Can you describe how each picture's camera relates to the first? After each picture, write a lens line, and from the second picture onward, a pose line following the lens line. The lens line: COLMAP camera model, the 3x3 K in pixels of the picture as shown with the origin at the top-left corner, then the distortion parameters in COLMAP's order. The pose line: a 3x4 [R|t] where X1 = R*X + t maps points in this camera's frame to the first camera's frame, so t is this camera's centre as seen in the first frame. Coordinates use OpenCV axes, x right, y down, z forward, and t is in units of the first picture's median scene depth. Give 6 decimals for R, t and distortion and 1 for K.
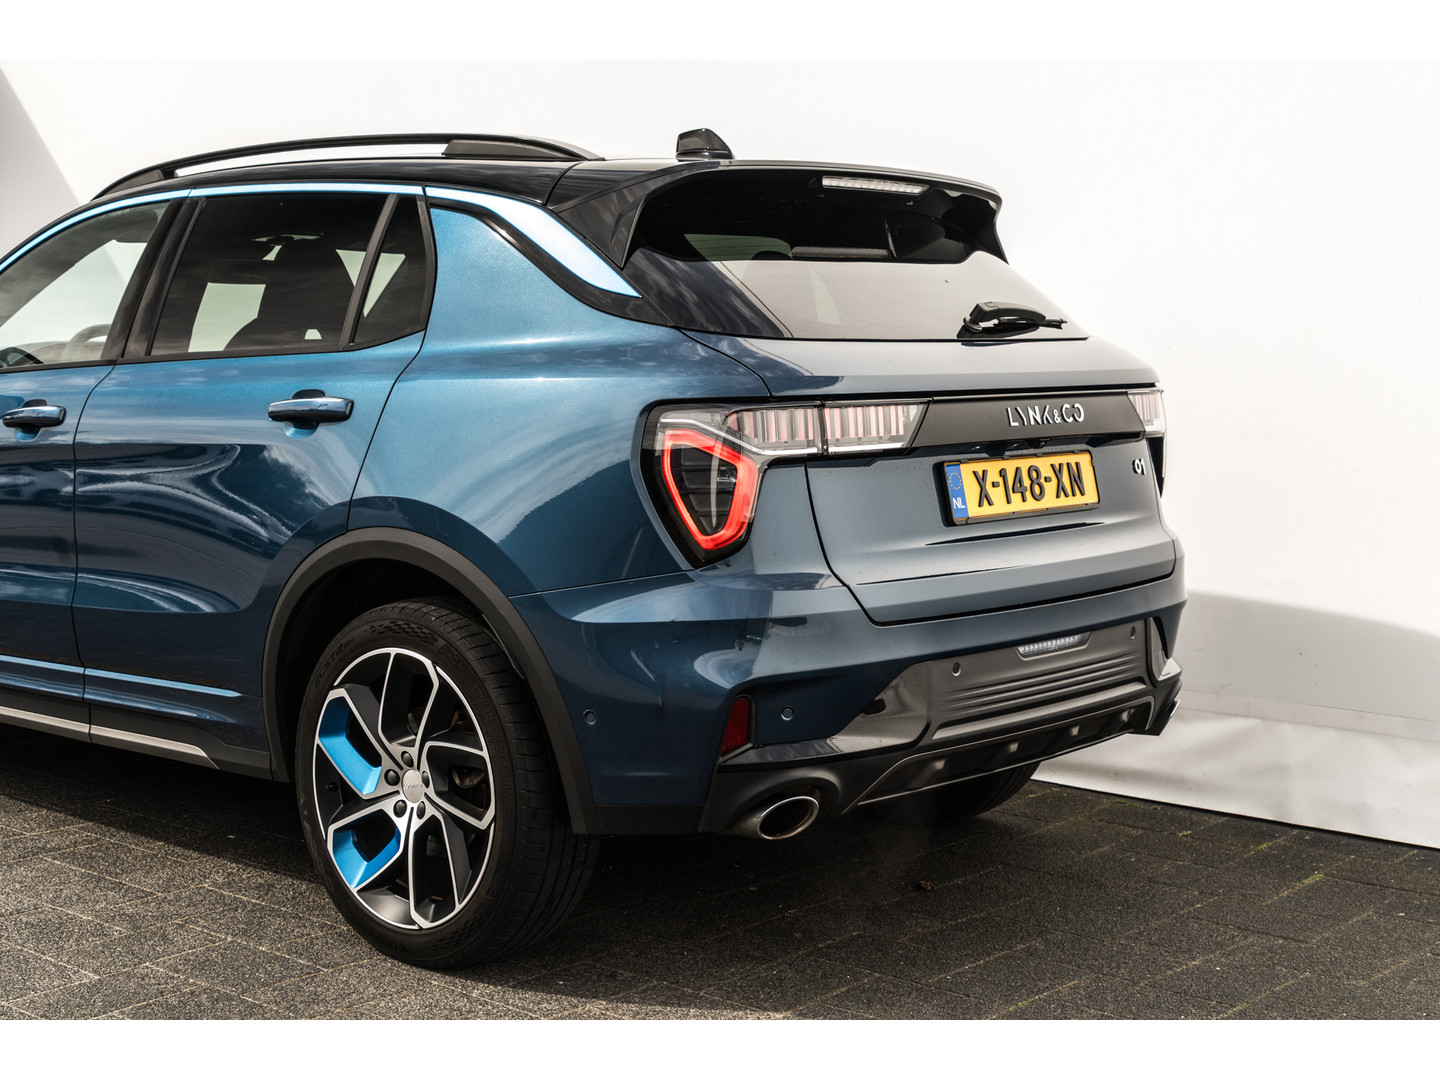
lens RADIAL K [[2258.2, 0, 720.0], [0, 2258.2, 540.0], [0, 0, 1]] dist [0.001691, 0.016473]
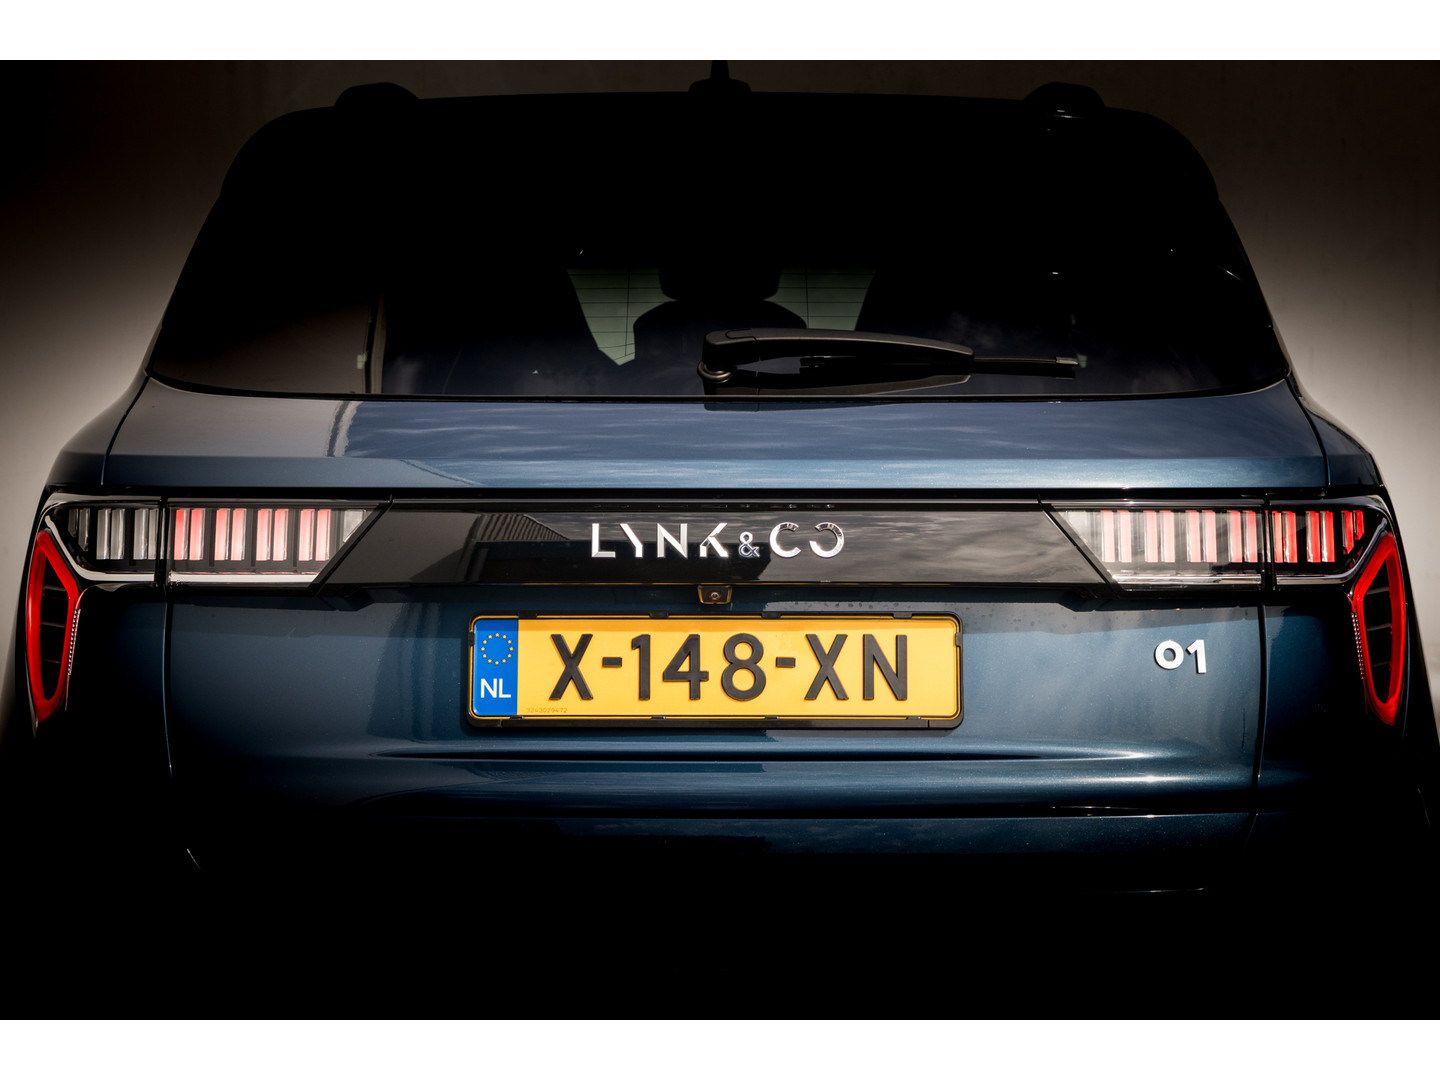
lens RADIAL K [[2623.9, 0, 720.0], [0, 2623.9, 540.0], [0, 0, 1]] dist [-0.227369, 0.012783]
pose [[0.633478, 0.054162, -0.771863, 0.616950], [-0.073400, 0.997255, 0.009738, -0.061220], [0.770272, 0.050485, 0.635715, 0.602968]]
